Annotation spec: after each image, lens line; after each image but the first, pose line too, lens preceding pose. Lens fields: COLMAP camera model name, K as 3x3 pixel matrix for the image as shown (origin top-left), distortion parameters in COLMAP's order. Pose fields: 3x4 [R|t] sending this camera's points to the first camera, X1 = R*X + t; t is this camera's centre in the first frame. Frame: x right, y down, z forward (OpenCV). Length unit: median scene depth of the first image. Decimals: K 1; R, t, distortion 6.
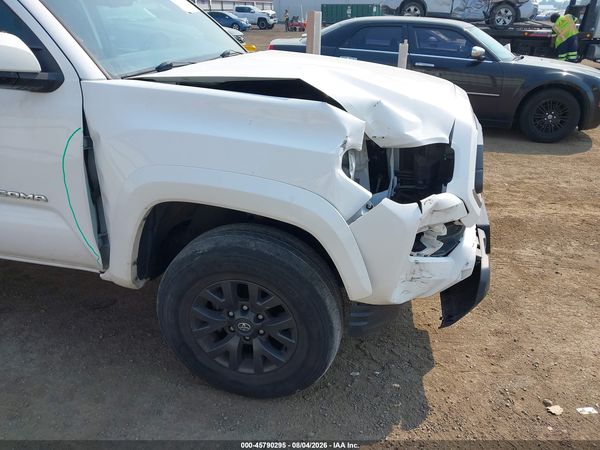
lens RADIAL K [[472.5, 0, 303.7], [0, 472.5, 228.7], [0, 0, 1]] dist [0.012489, -0.010151]
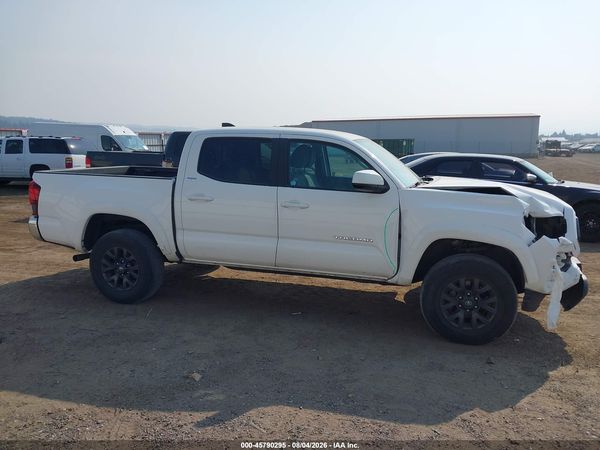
lens RADIAL K [[472.5, 0, 303.7], [0, 472.5, 228.7], [0, 0, 1]] dist [0.012489, -0.010151]
pose [[0.998544, 0.006133, -0.053585, -0.723257], [-0.019274, 0.968488, -0.248313, 0.413242], [0.050374, 0.248984, 0.967197, -1.084585]]
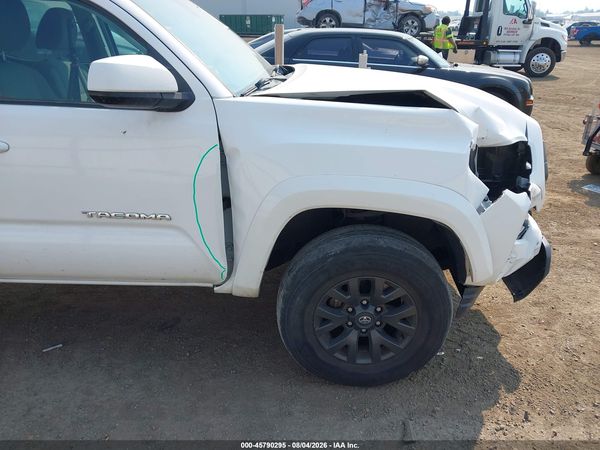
lens RADIAL K [[466.3, 0, 309.1], [0, 466.3, 231.5], [0, 0, 1]] dist [0.070125, -0.111364]
pose [[0.977449, -0.089067, 0.191471, -0.435032], [0.091146, 0.995835, -0.002059, -0.003995], [-0.190490, 0.019464, 0.981496, -0.031805]]
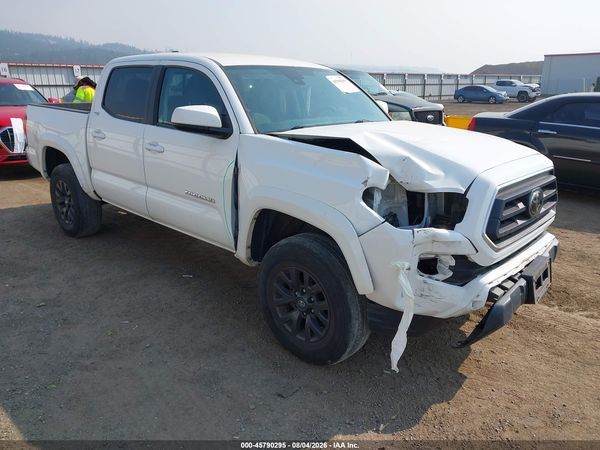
lens RADIAL K [[466.3, 0, 309.1], [0, 466.3, 231.5], [0, 0, 1]] dist [0.070125, -0.111364]
pose [[0.867720, 0.144711, -0.475523, 0.531967], [-0.204187, 0.976010, -0.075576, 0.094747], [0.453178, 0.162675, 0.876451, -0.264608]]
